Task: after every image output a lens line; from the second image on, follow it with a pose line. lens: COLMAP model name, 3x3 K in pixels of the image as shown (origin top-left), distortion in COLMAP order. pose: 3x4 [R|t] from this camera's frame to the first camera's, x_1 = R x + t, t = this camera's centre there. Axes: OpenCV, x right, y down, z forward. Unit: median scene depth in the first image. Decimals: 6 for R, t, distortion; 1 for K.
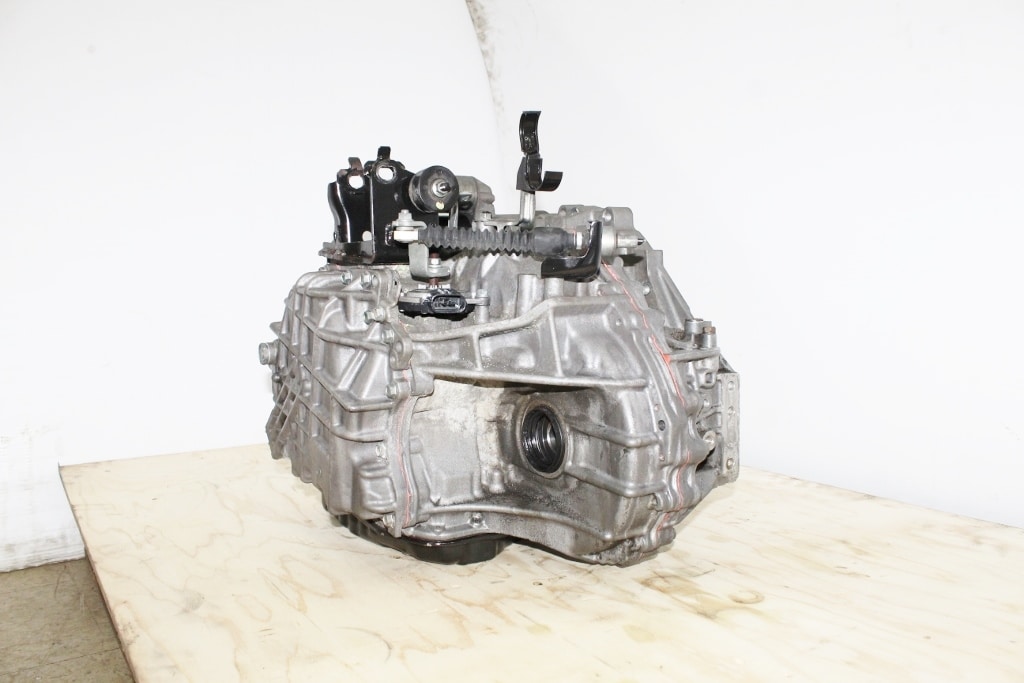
lens RADIAL K [[850.1, 0, 517.9], [0, 850.1, 339.3], [0, 0, 1]] dist [-0.157800, 0.118482]
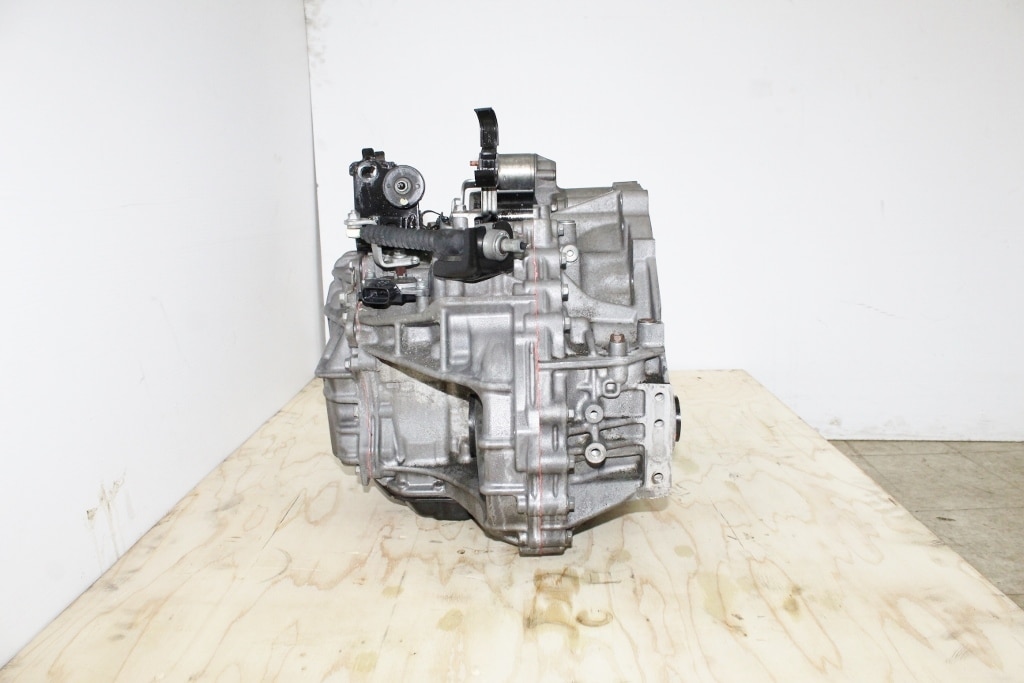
lens RADIAL K [[850.1, 0, 517.0], [0, 850.1, 343.4], [0, 0, 1]] dist [-0.157800, 0.118482]
pose [[0.834315, 0.104822, -0.541230, 0.647955], [-0.038969, 0.990515, 0.131765, -0.125900], [0.549908, -0.088842, 0.830487, 0.150034]]
